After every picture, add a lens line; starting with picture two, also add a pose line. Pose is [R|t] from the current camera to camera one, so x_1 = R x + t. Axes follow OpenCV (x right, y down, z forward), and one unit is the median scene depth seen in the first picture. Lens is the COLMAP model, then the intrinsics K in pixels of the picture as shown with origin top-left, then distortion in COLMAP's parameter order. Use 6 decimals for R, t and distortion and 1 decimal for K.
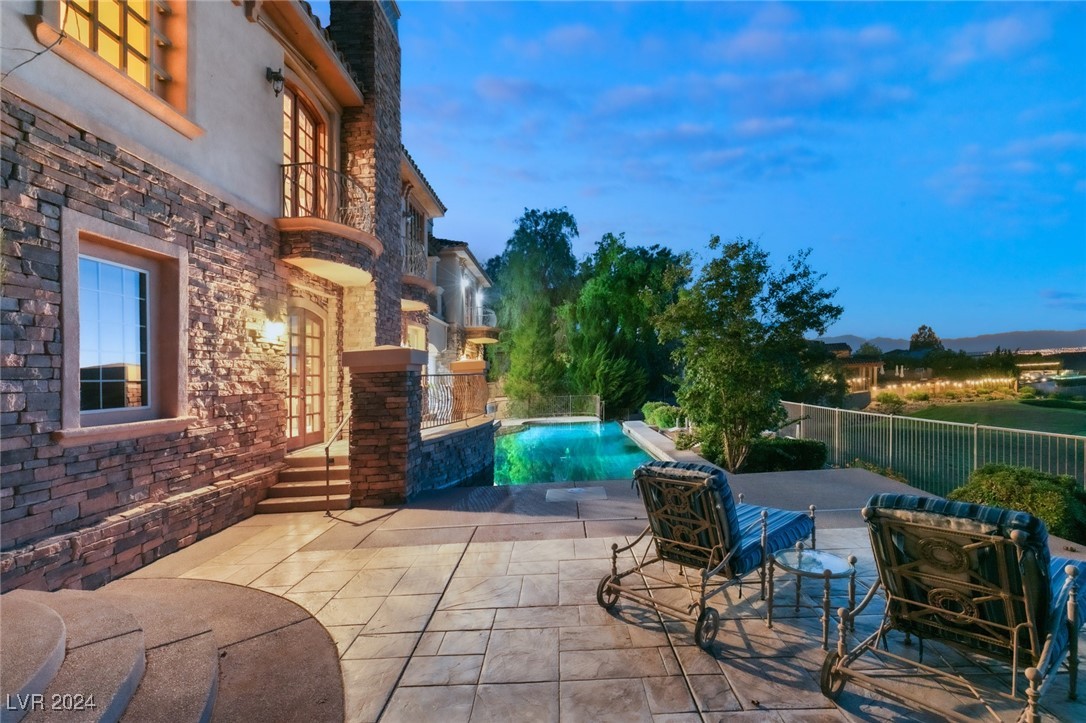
lens RADIAL K [[496.4, 0, 543.0], [0, 496.4, 361.5], [0, 0, 1]] dist [-0.003335, -0.000311]
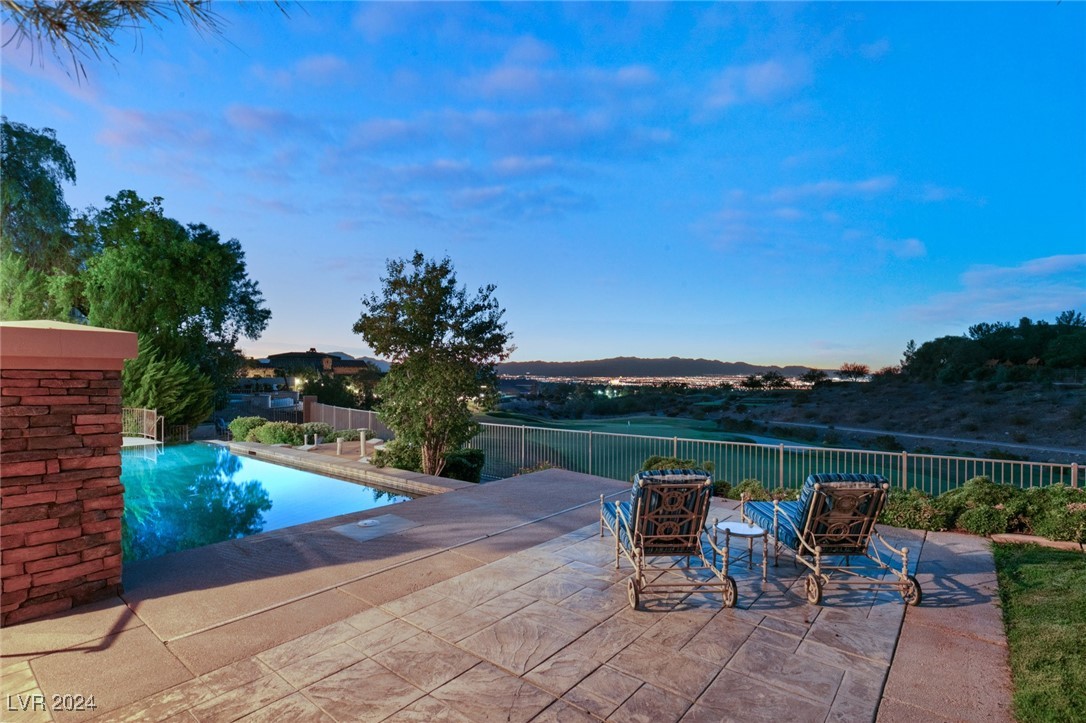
lens RADIAL K [[502.1, 0, 544.8], [0, 502.1, 381.6], [0, 0, 1]] dist [0.004502, 0.000007]
pose [[0.625520, 0.047412, 0.778766, -0.433298], [-0.059070, 0.998165, -0.013324, 0.010709], [-0.777969, -0.037667, 0.627173, 0.232014]]
